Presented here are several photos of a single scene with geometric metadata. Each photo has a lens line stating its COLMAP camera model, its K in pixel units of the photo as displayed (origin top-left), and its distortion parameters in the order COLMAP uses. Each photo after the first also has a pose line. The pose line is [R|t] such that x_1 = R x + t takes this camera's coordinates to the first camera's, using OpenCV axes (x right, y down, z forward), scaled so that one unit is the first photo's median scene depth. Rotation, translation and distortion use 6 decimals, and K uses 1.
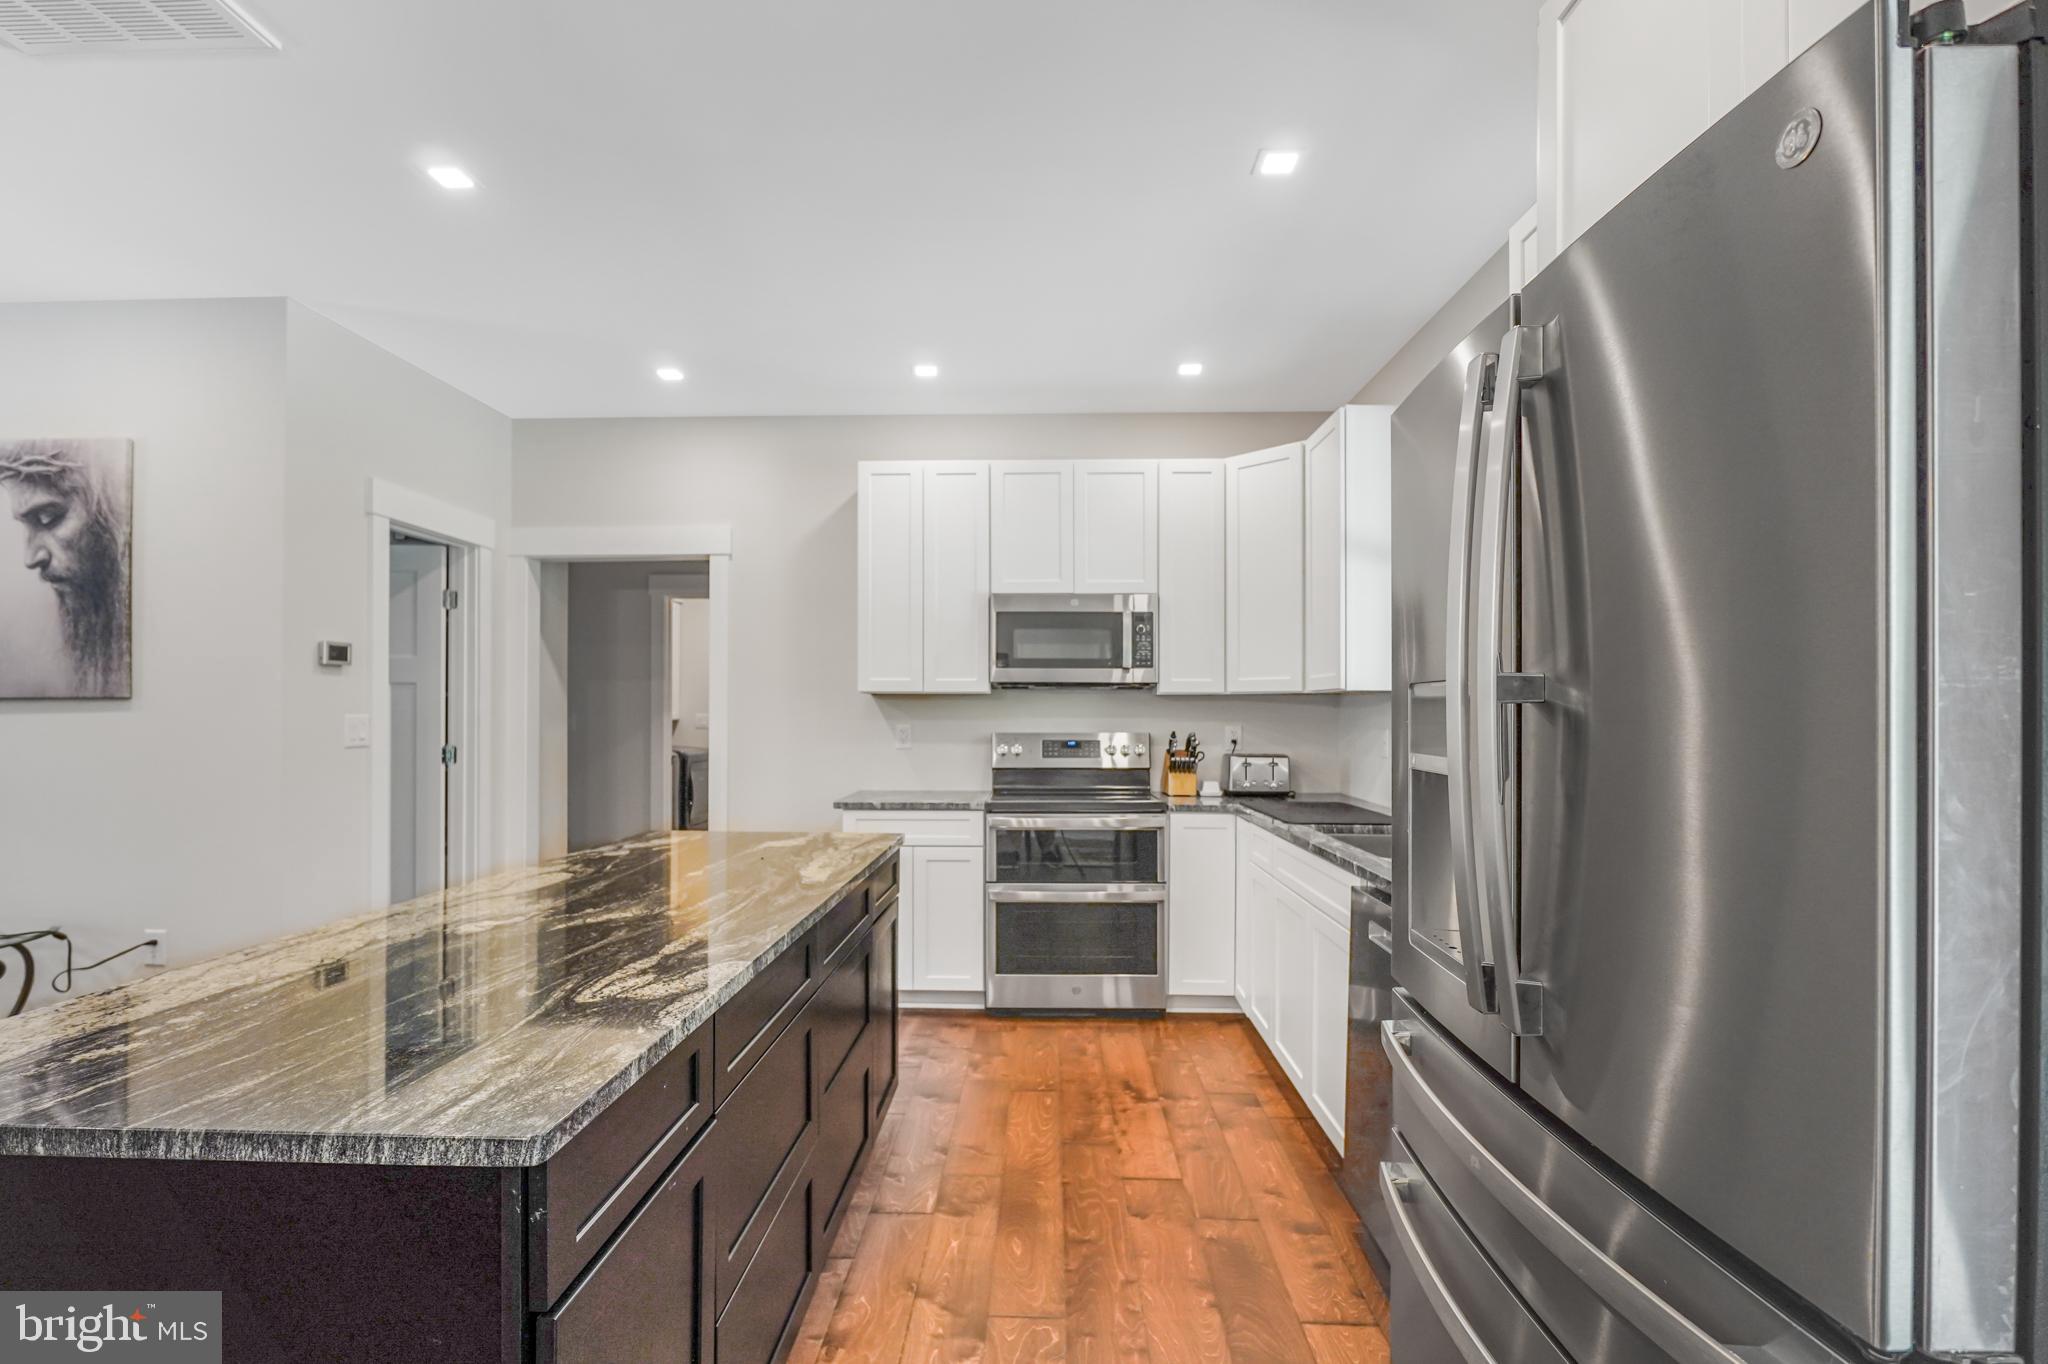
lens RADIAL K [[960.4, 0, 1025.5], [0, 960.4, 701.7], [0, 0, 1]] dist [-0.011167, 0.002863]
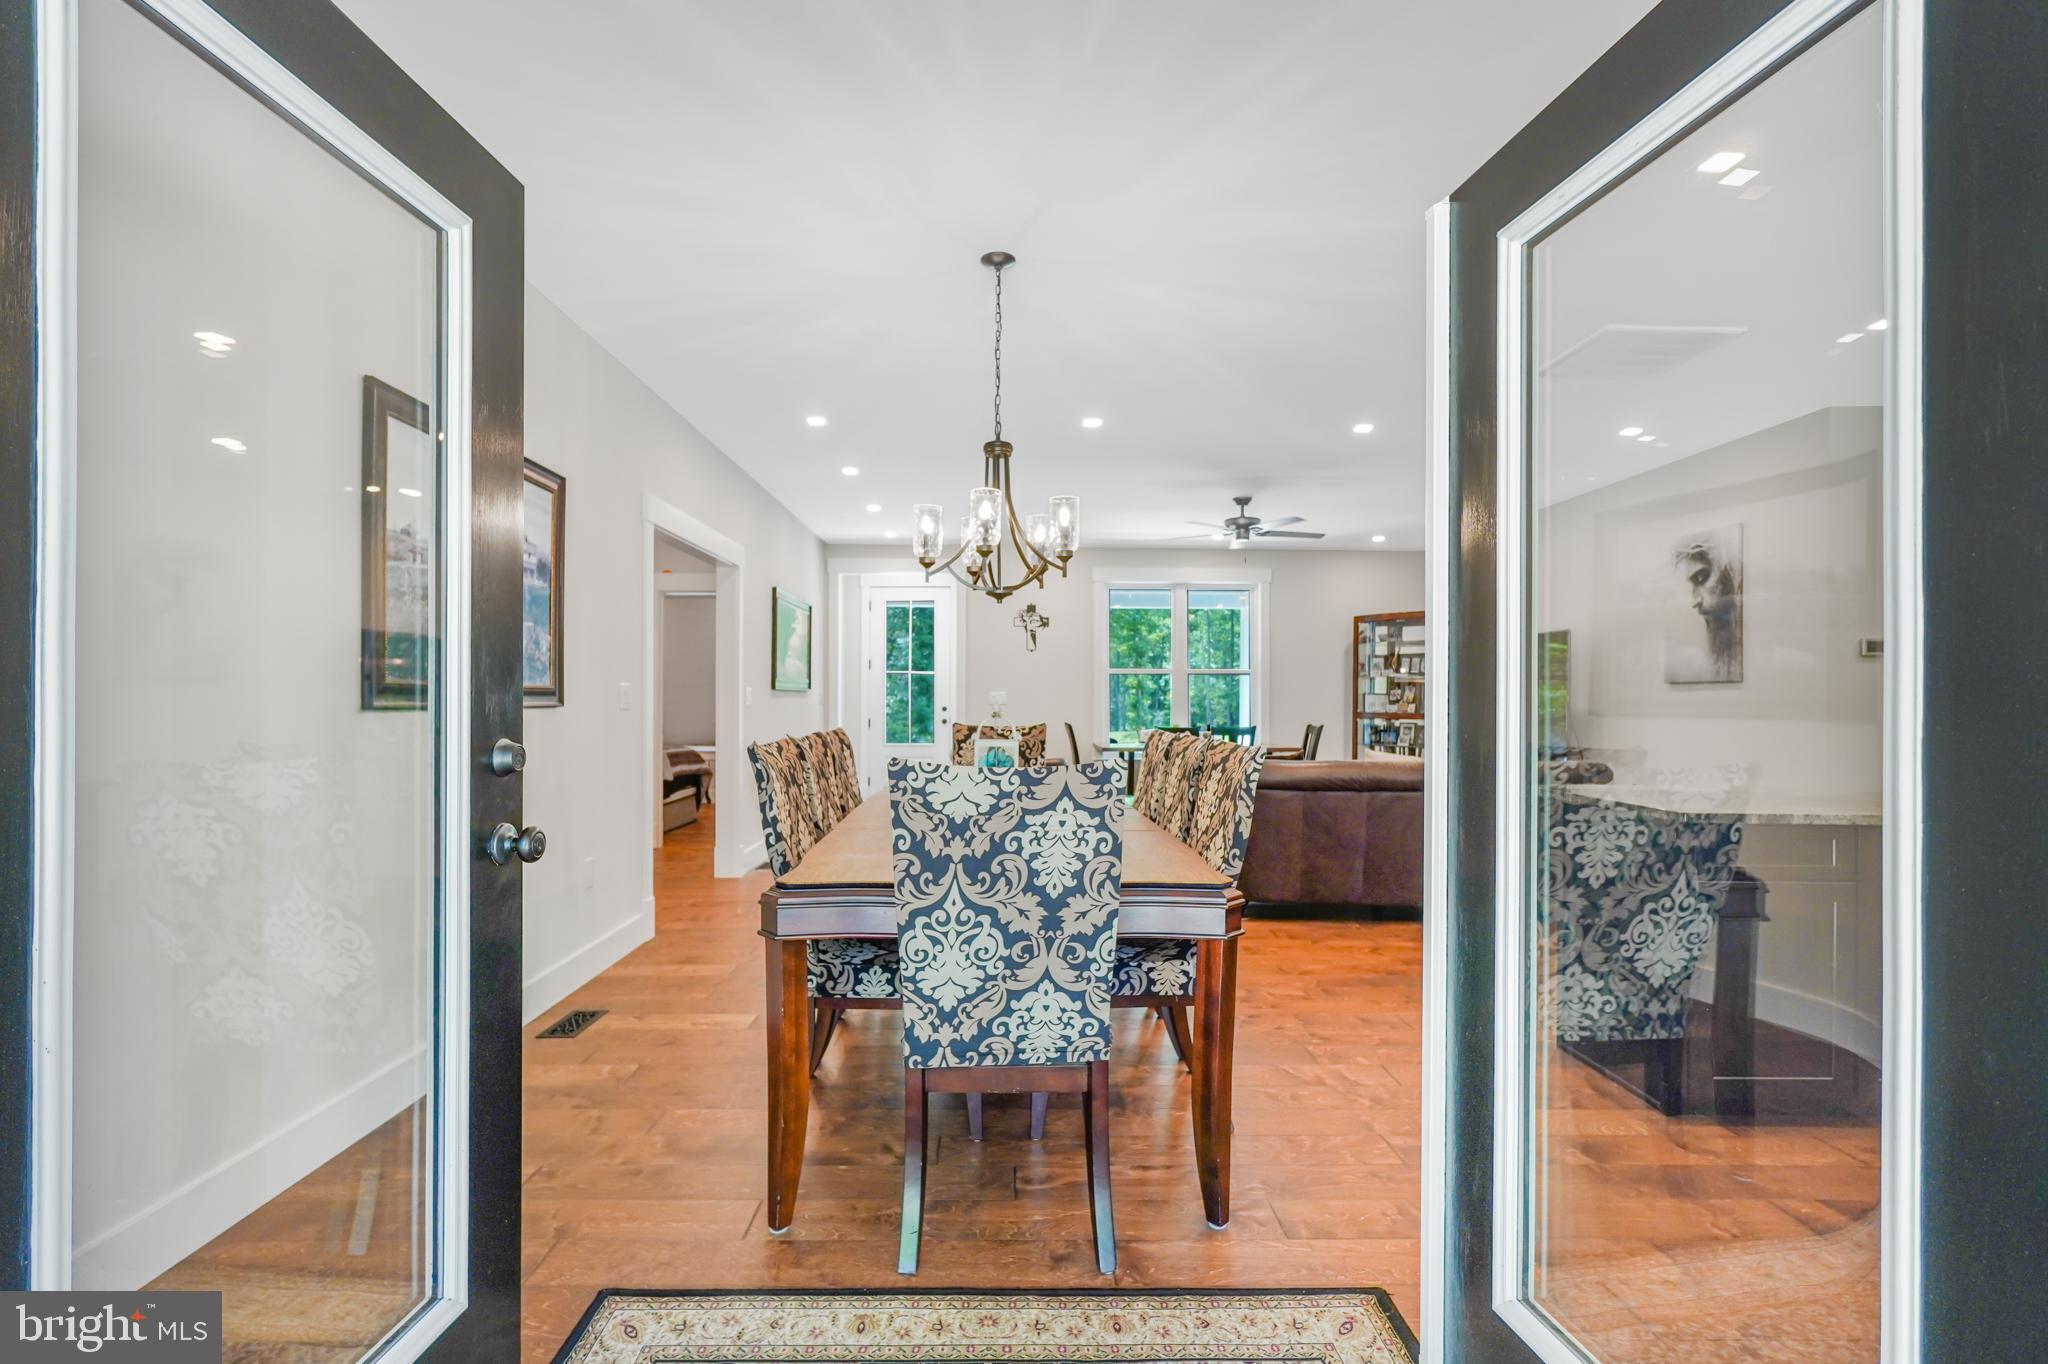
lens RADIAL K [[960.4, 0, 1020.8], [0, 960.4, 687.0], [0, 0, 1]] dist [-0.011167, 0.002863]
pose [[0.053272, -0.011177, -0.998517, 0.489951], [-0.004859, 0.999923, -0.011451, 0.023097], [0.998568, 0.005462, 0.053213, -0.245440]]
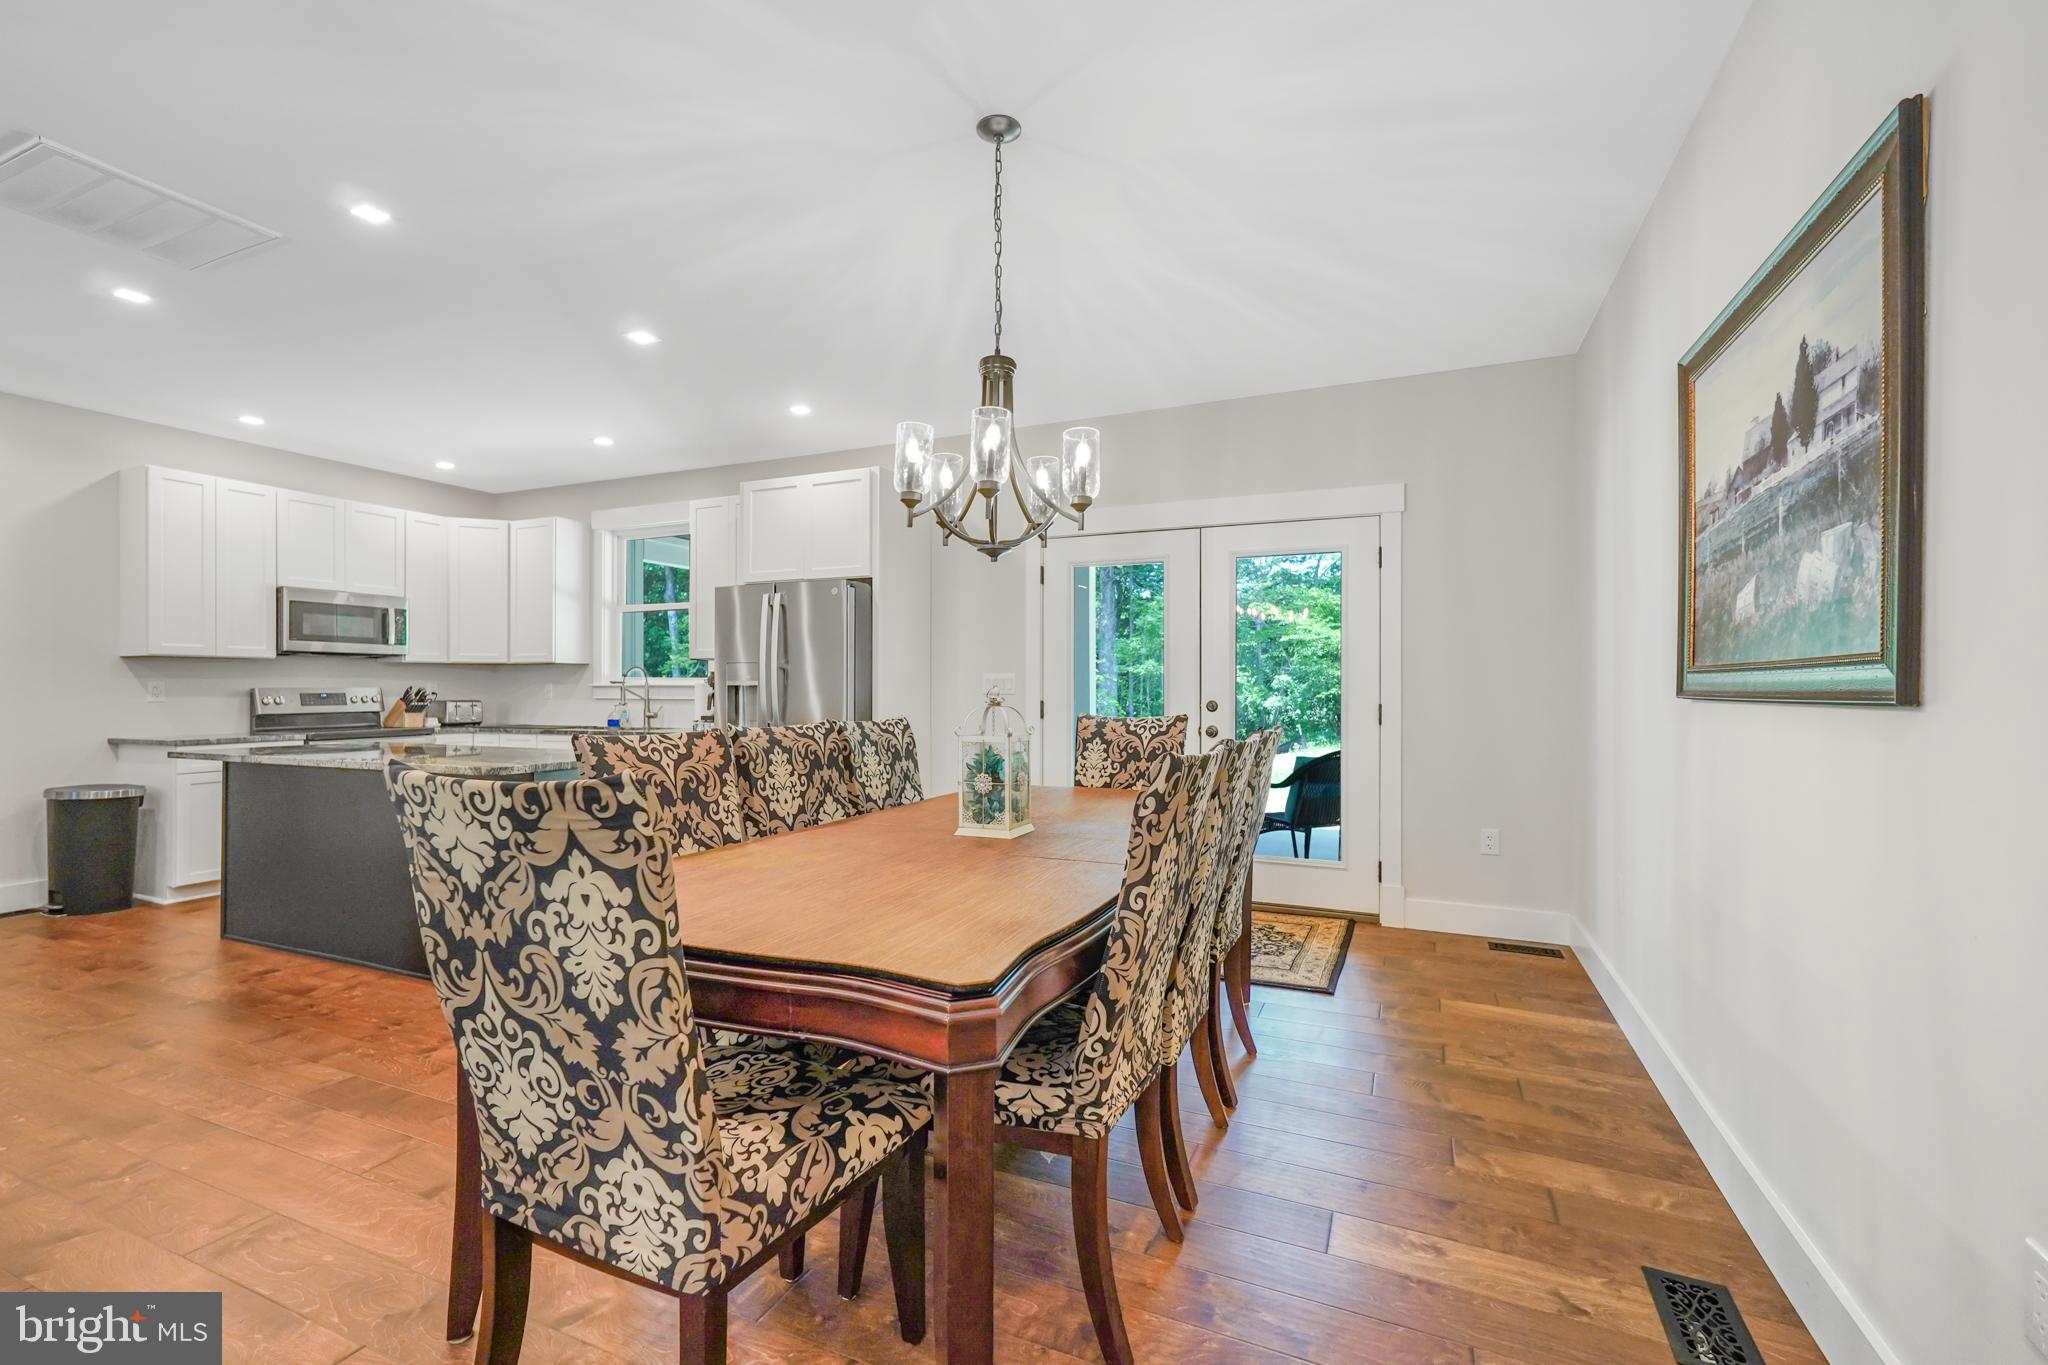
lens RADIAL K [[905.3, 0, 1011.9], [0, 905.3, 675.9], [0, 0, 1]] dist [-0.005369, -0.000547]
pose [[0.380090, 0.012224, 0.924869, -0.841818], [-0.004603, 0.999925, -0.011325, 0.026262], [-0.924938, 0.000048, 0.380118, -0.461477]]
